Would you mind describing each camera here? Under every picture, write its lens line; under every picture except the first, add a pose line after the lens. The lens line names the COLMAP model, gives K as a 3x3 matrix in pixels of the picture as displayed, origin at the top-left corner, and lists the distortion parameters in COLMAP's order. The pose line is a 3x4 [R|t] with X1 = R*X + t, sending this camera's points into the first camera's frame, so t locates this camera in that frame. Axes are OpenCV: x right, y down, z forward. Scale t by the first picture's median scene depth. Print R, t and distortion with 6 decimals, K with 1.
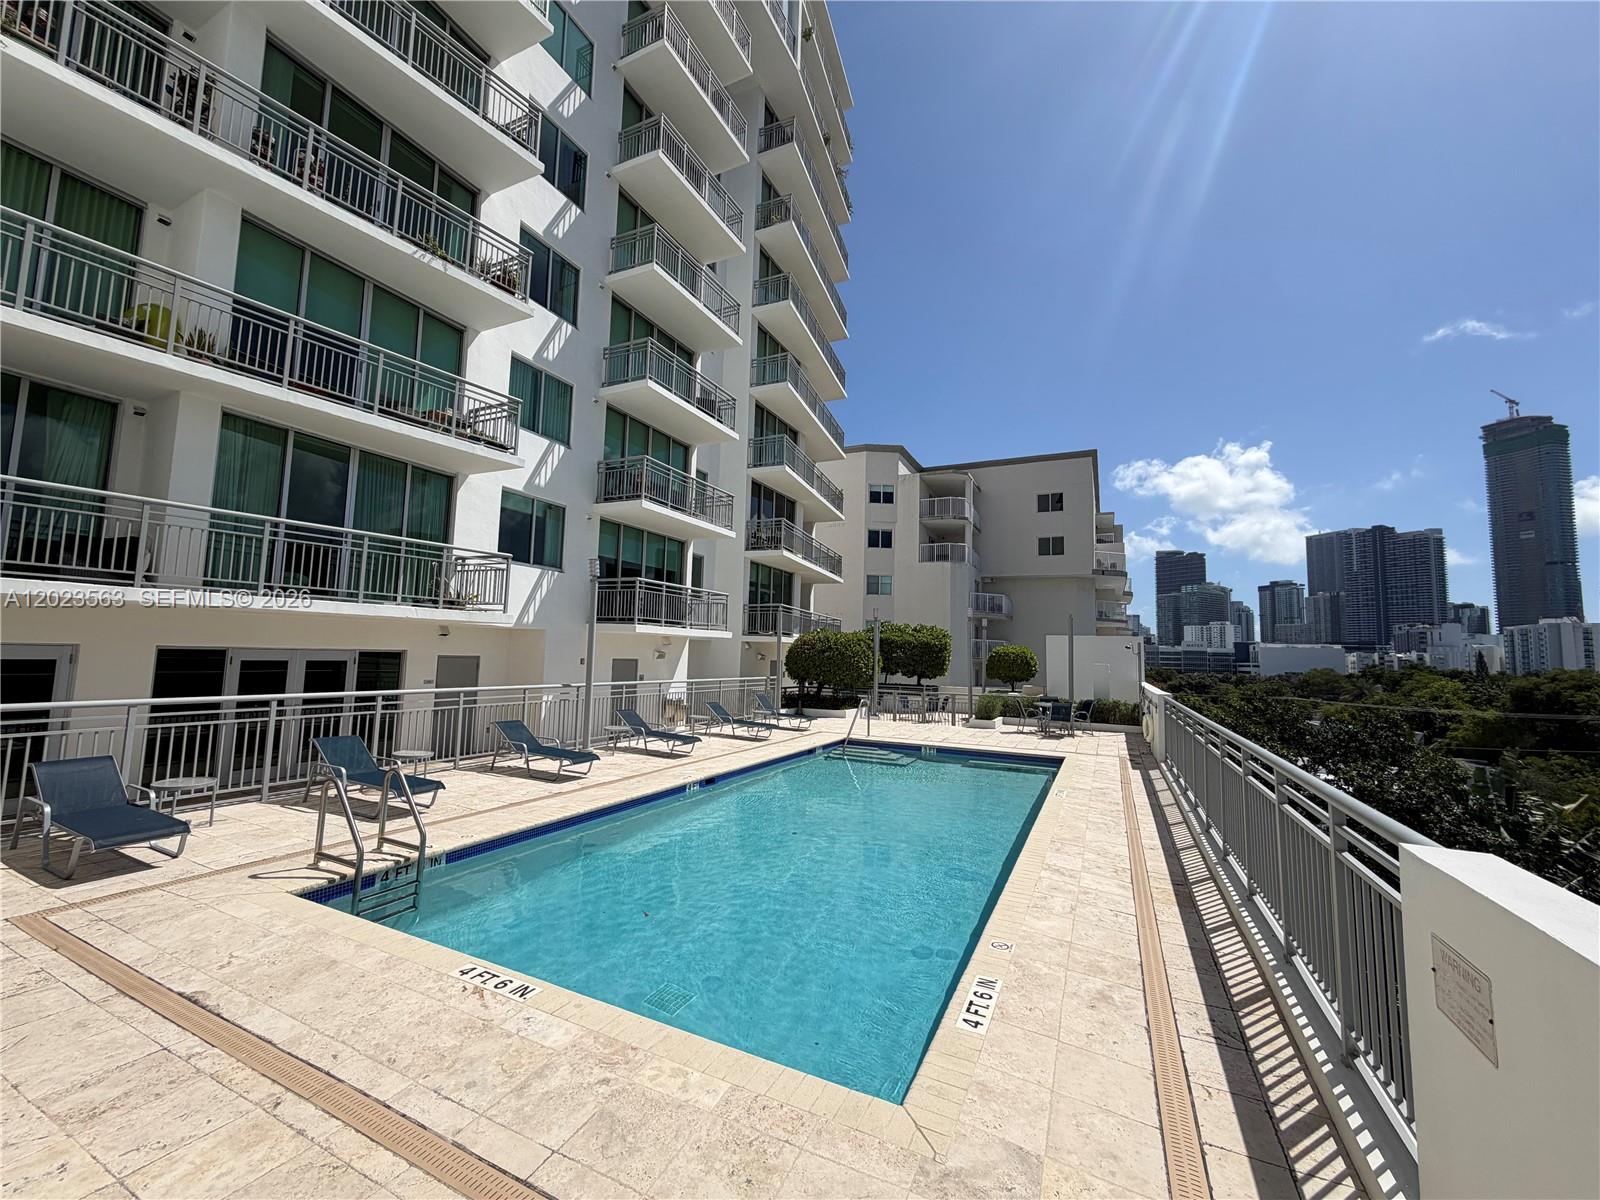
lens RADIAL K [[637.5, 0, 792.7], [0, 637.5, 598.3], [0, 0, 1]] dist [0.000040, -0.000039]
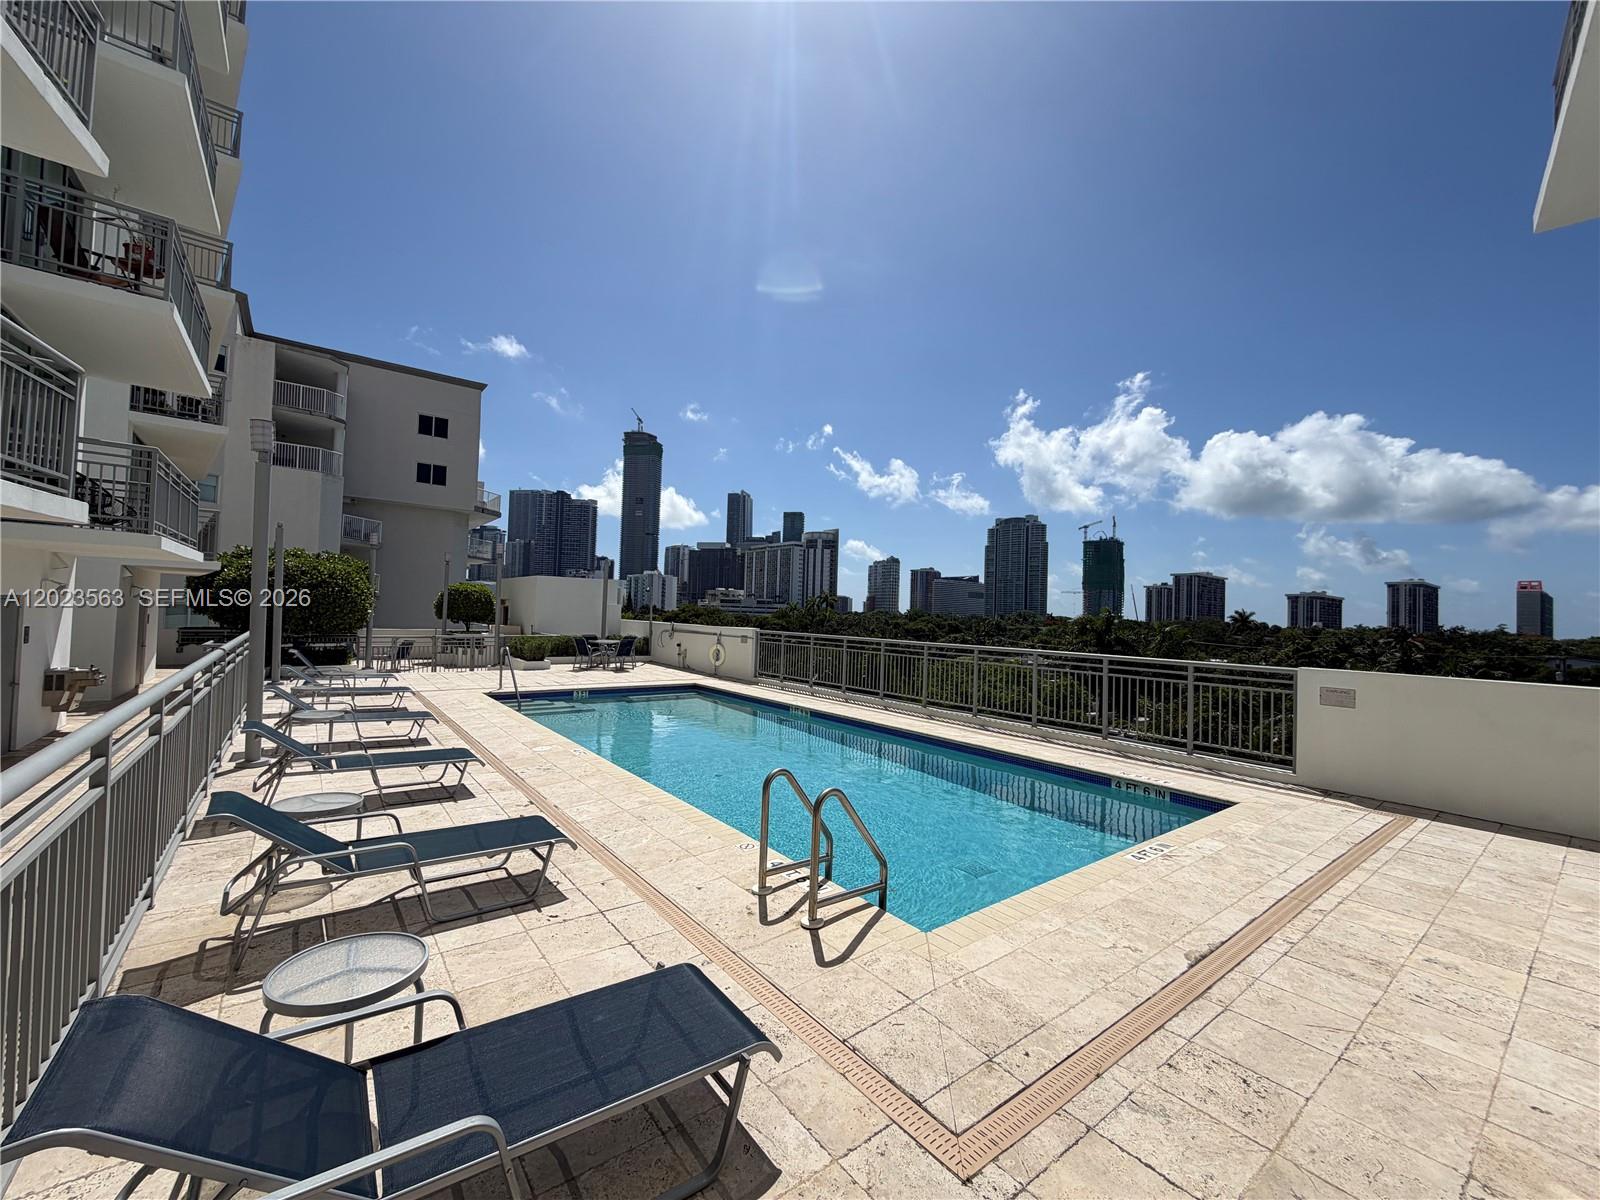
lens RADIAL K [[637.5, 0, 792.2], [0, 637.5, 596.3], [0, 0, 1]] dist [0.000040, -0.000039]
pose [[0.448049, 0.011319, 0.893937, -1.653655], [-0.101044, 0.994154, 0.038056, 0.060633], [-0.888280, -0.107378, 0.446574, 0.910674]]
